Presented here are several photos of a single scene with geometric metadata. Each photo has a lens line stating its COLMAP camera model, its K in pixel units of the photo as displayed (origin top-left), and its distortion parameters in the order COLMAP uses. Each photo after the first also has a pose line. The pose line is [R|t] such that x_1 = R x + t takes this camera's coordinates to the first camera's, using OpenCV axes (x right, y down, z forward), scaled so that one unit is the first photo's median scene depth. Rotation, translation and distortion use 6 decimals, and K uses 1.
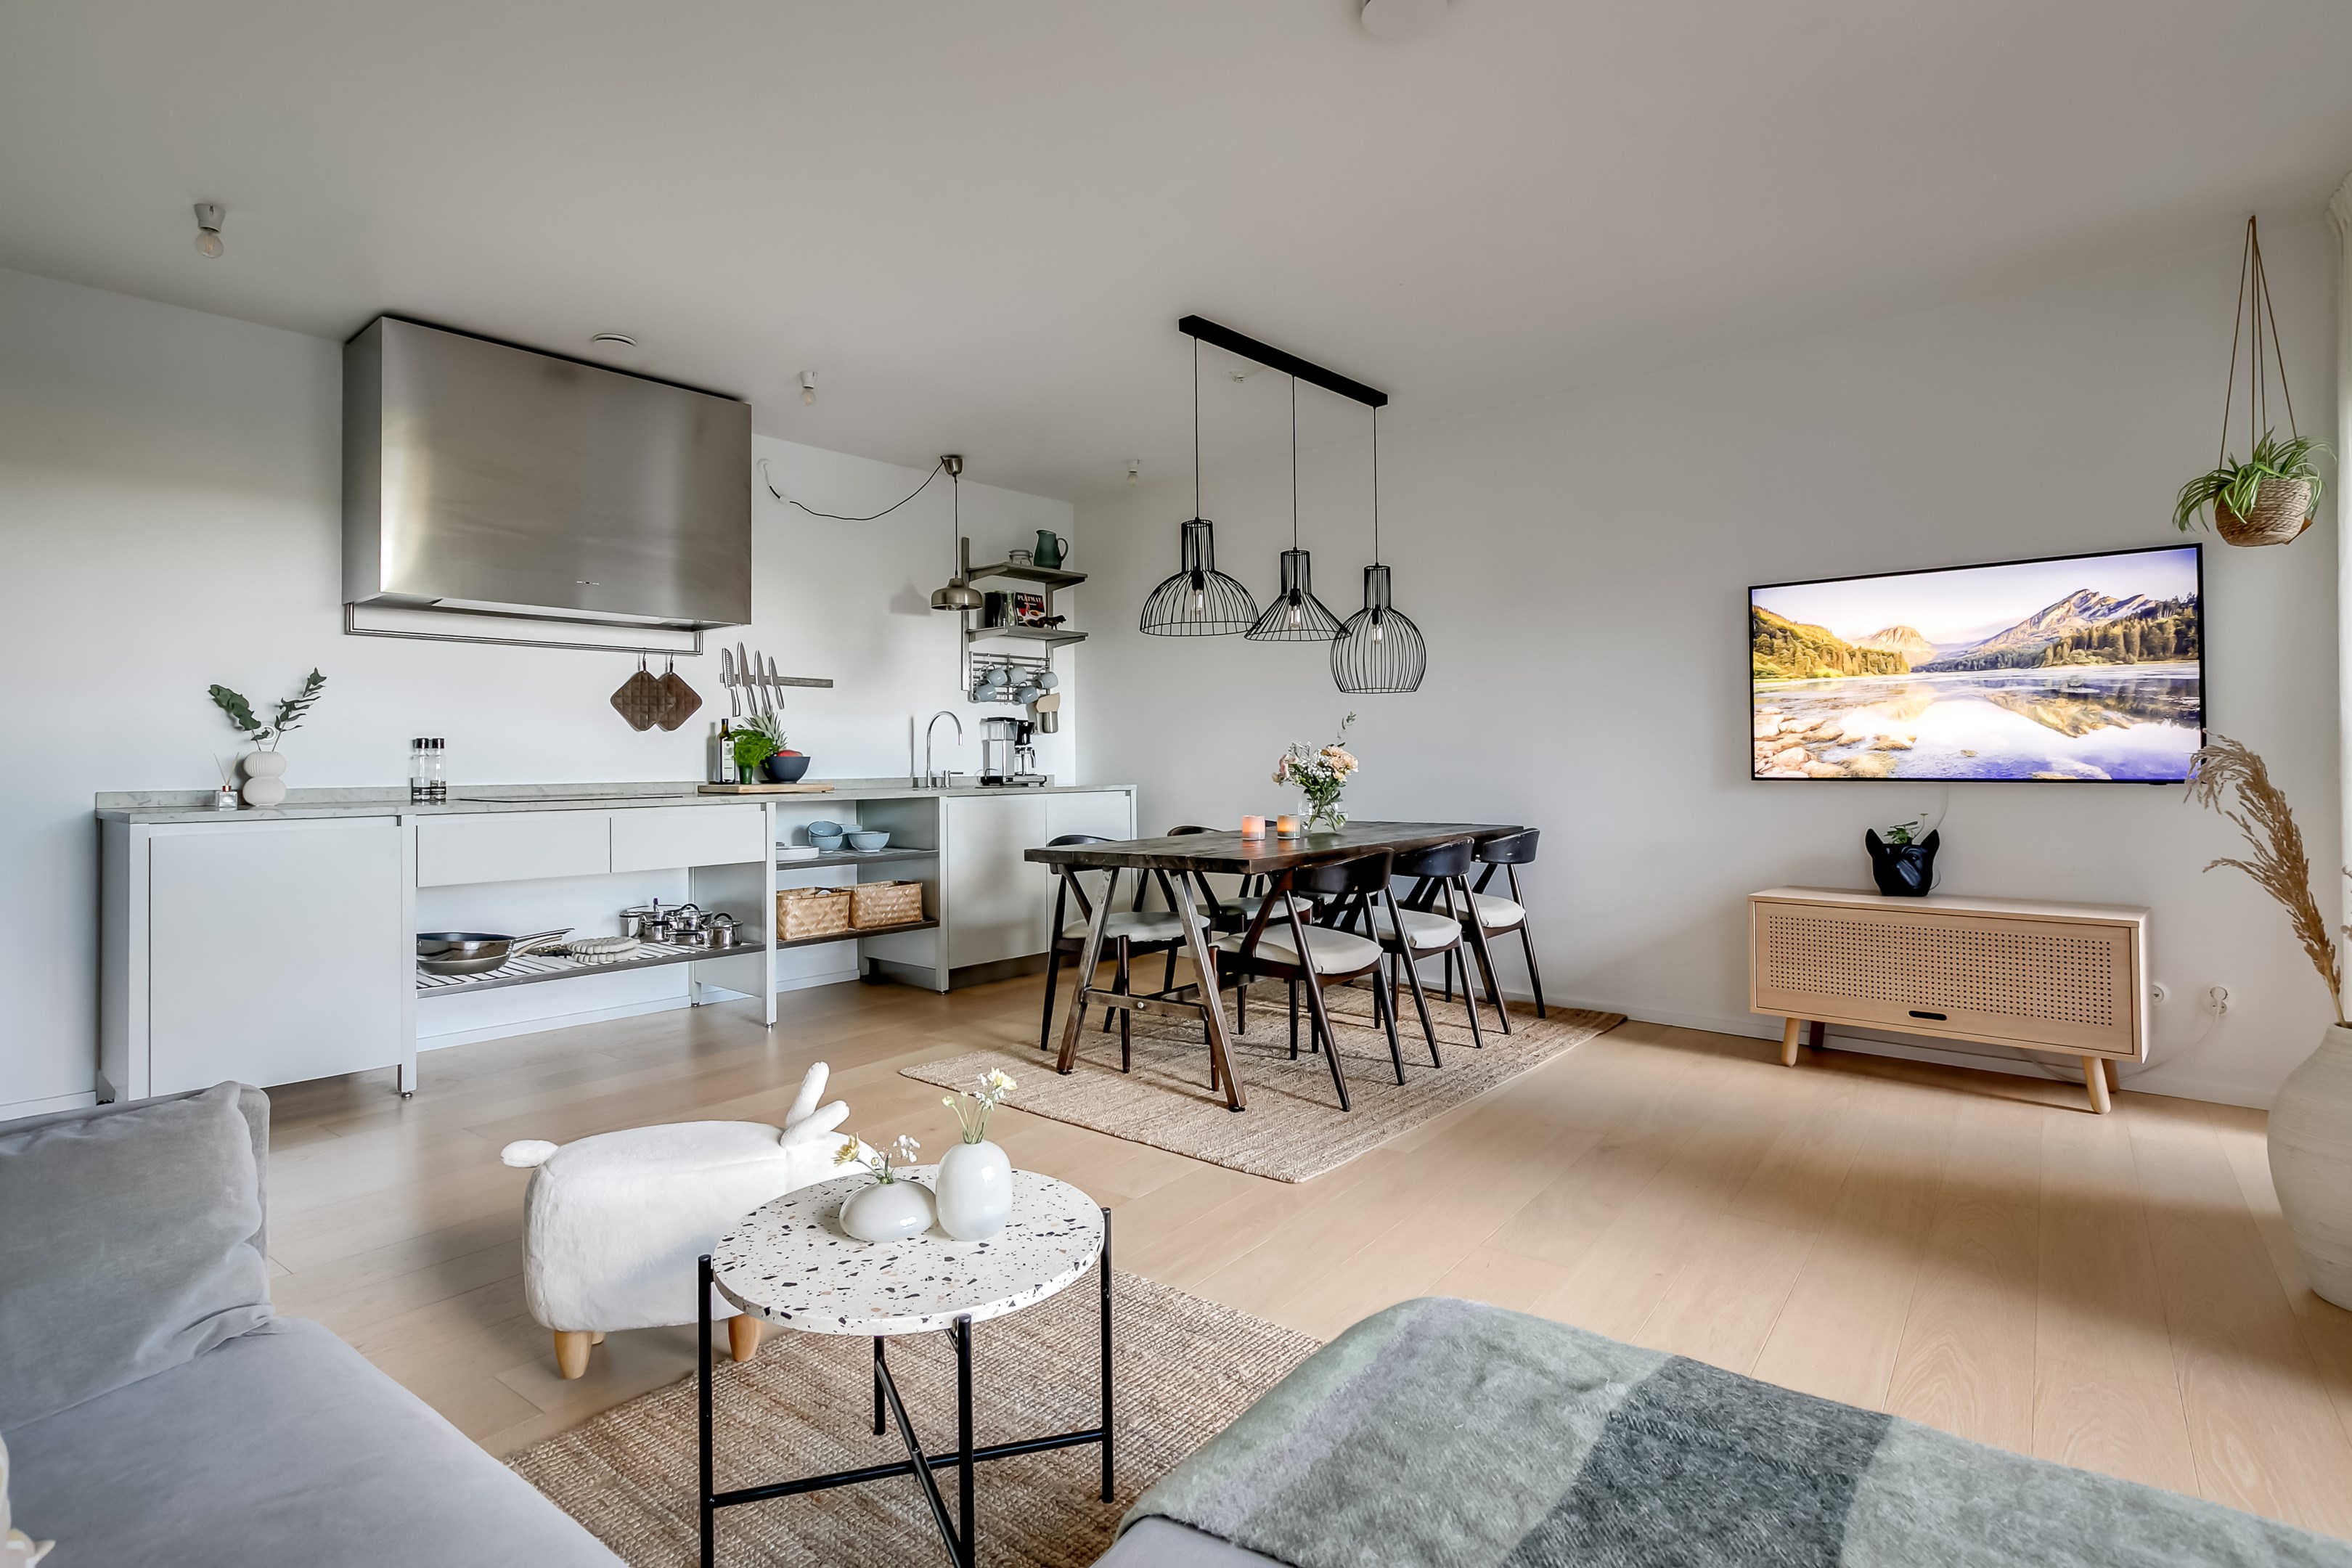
lens RADIAL K [[1162.1, 0, 1175.2], [0, 1162.1, 738.1], [0, 0, 1]] dist [-0.004778, -0.000273]
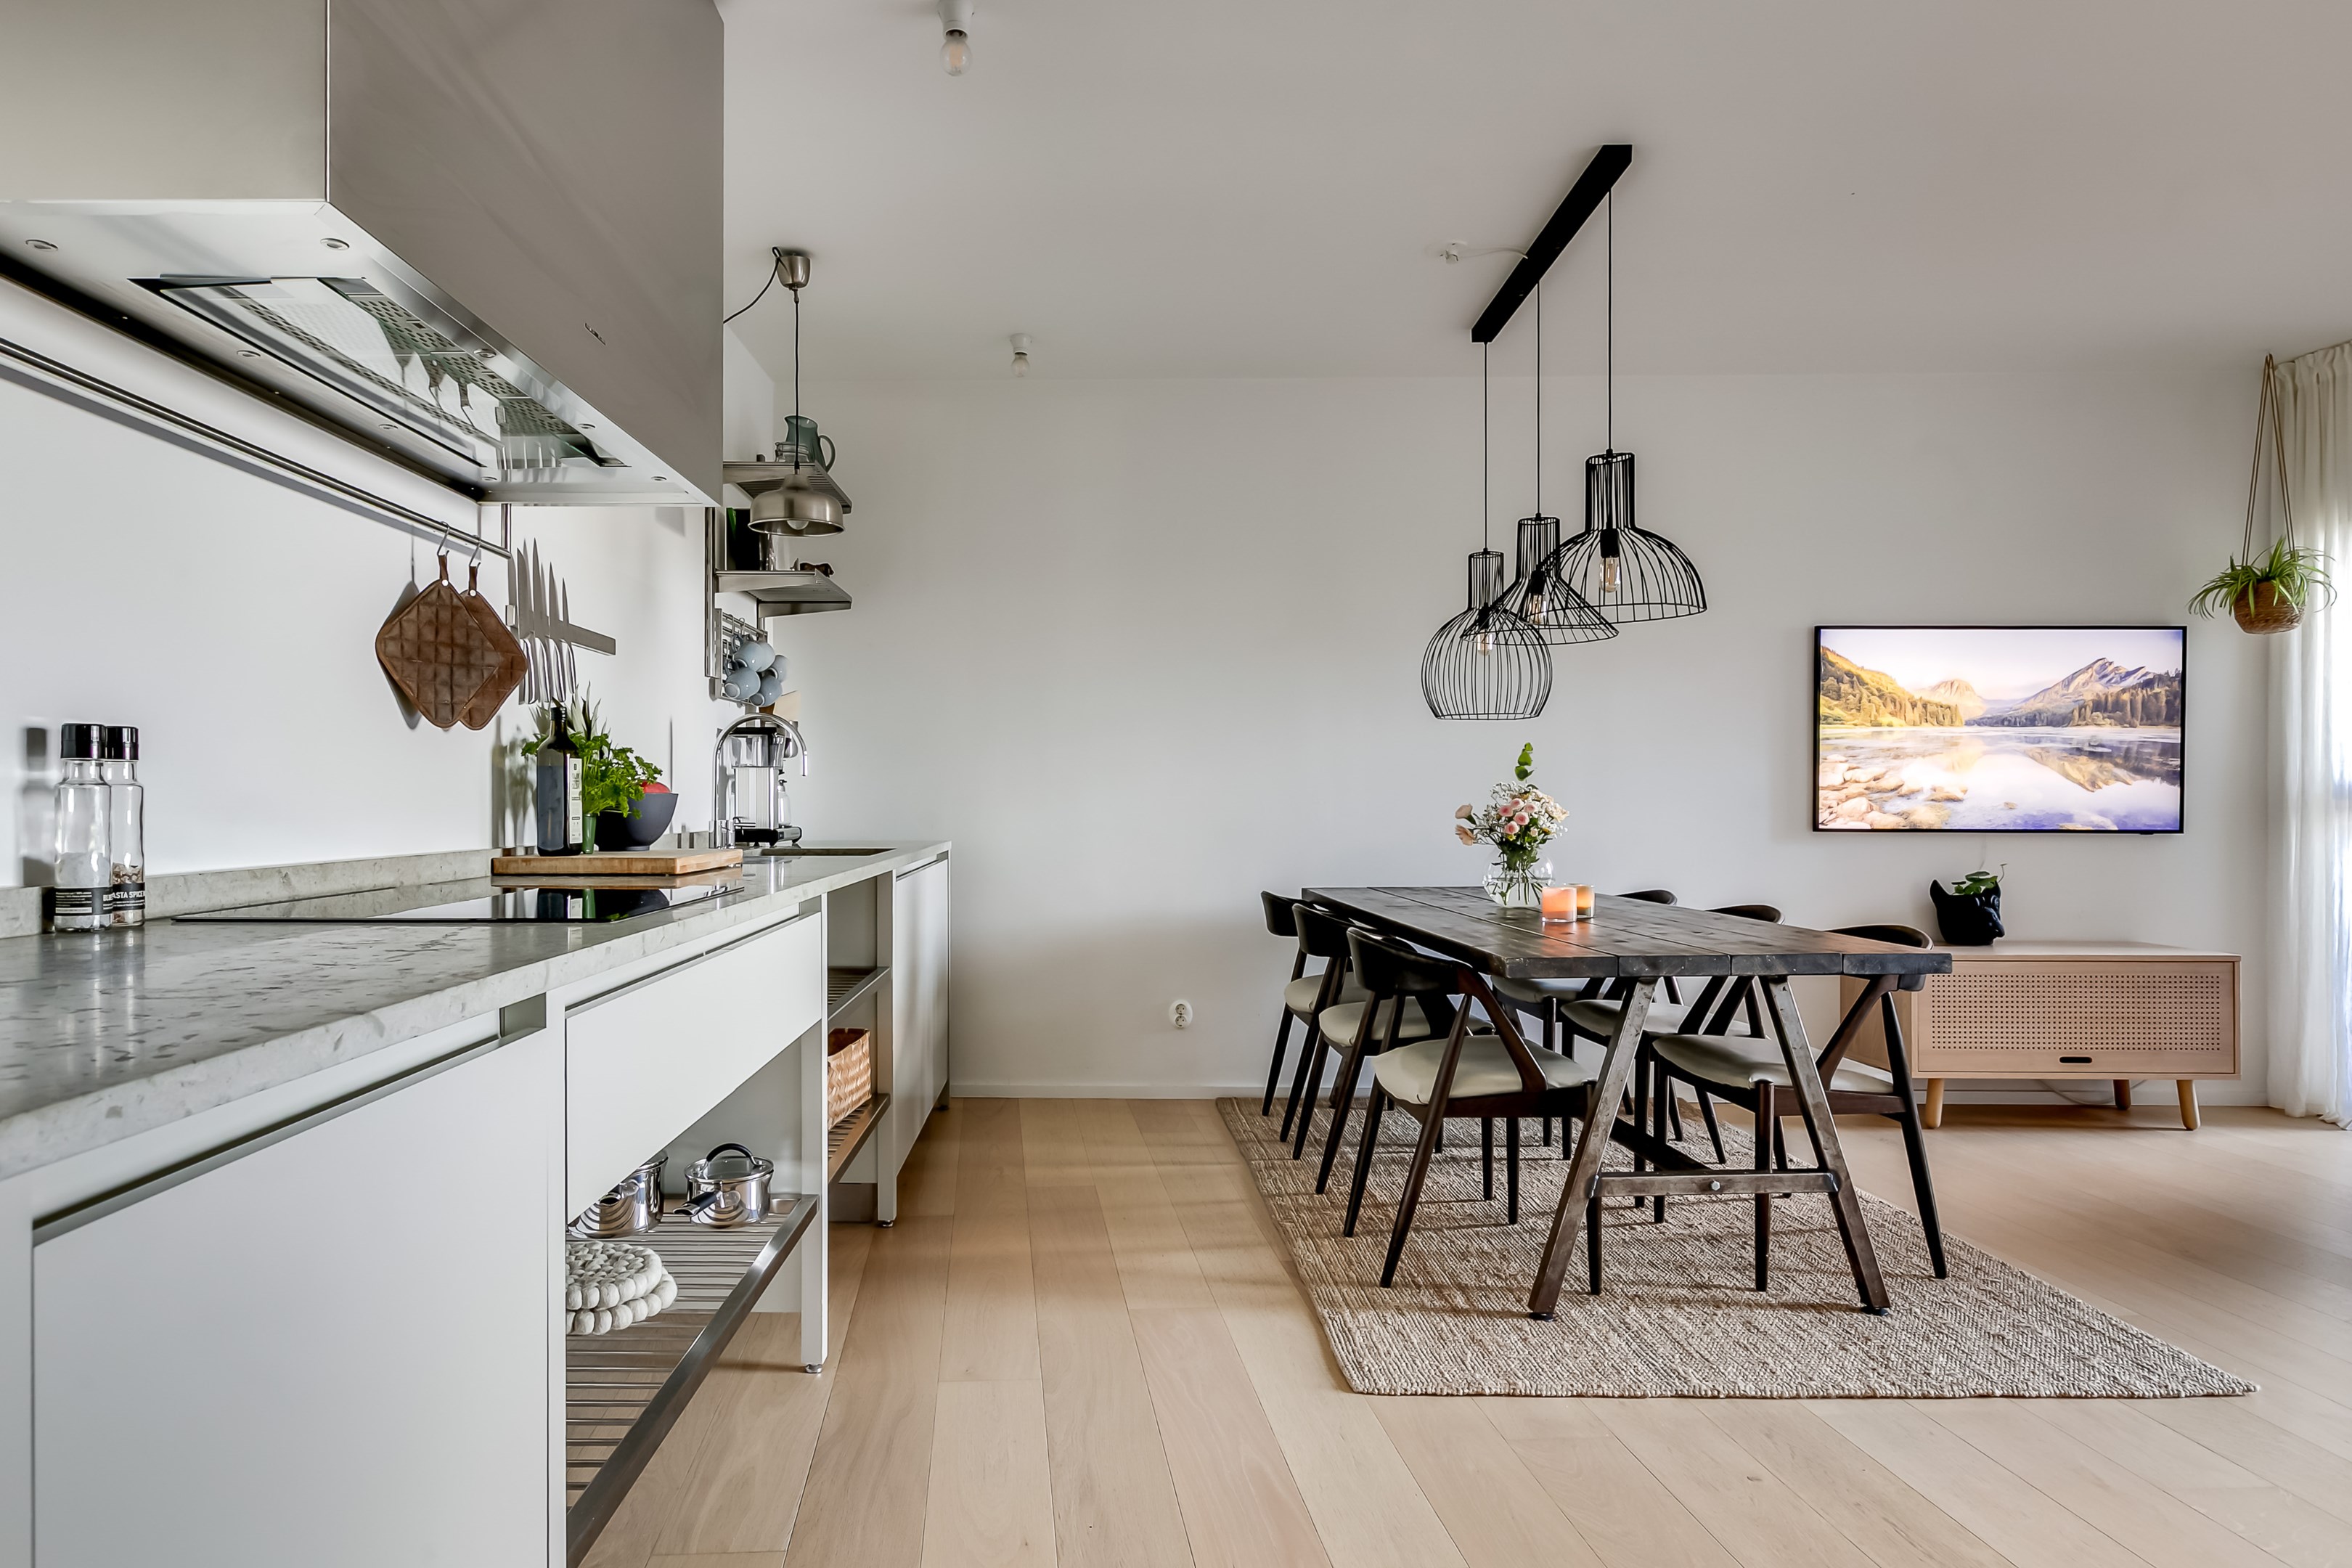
lens RADIAL K [[1333.8, 0, 1099.9], [0, 1333.8, 805.7], [0, 0, 1]] dist [-0.000713, -0.001833]
pose [[0.764684, 0.005234, 0.644384, -0.684277], [-0.020765, 0.999648, 0.016521, 0.009983], [-0.644070, -0.026013, 0.764524, 0.576907]]
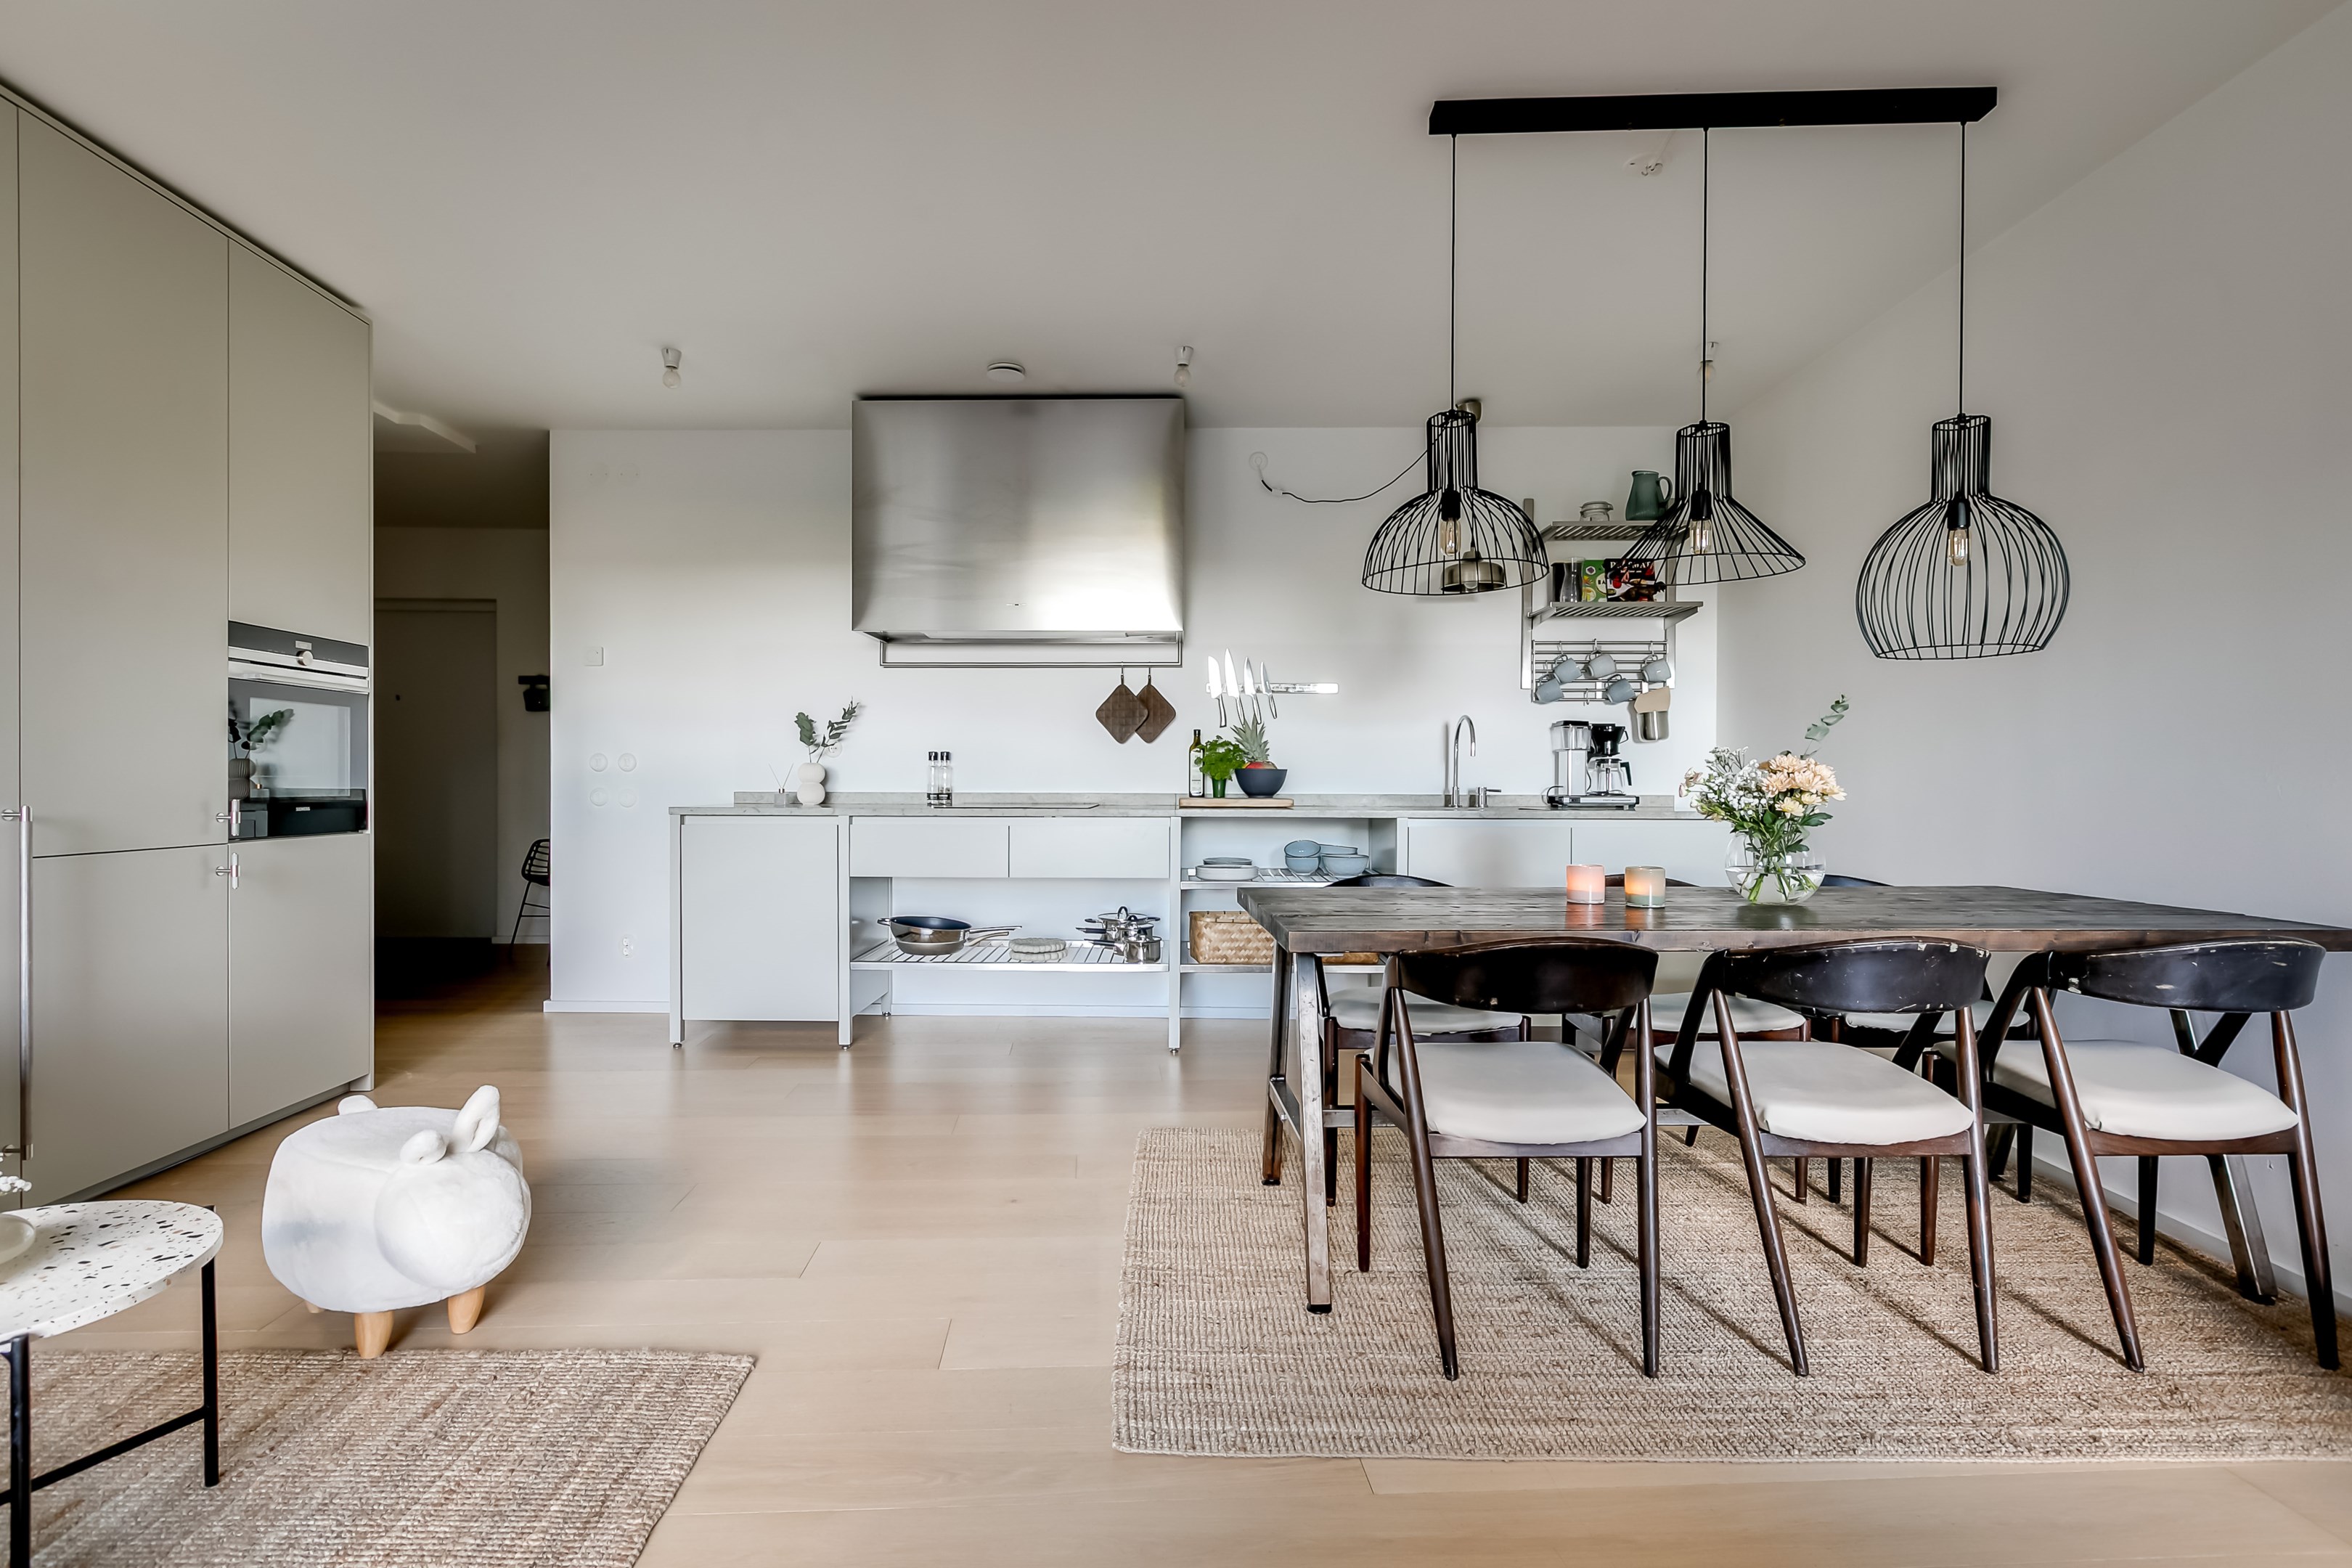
lens RADIAL K [[1146.8, 0, 1176.0], [0, 1146.8, 784.0], [0, 0, 1]] dist [-0.001453, -0.000276]
pose [[0.644531, 0.014790, -0.764435, 0.407887], [0.006594, 0.999668, 0.024901, 0.005529], [0.764550, -0.021090, 0.644219, 0.443393]]
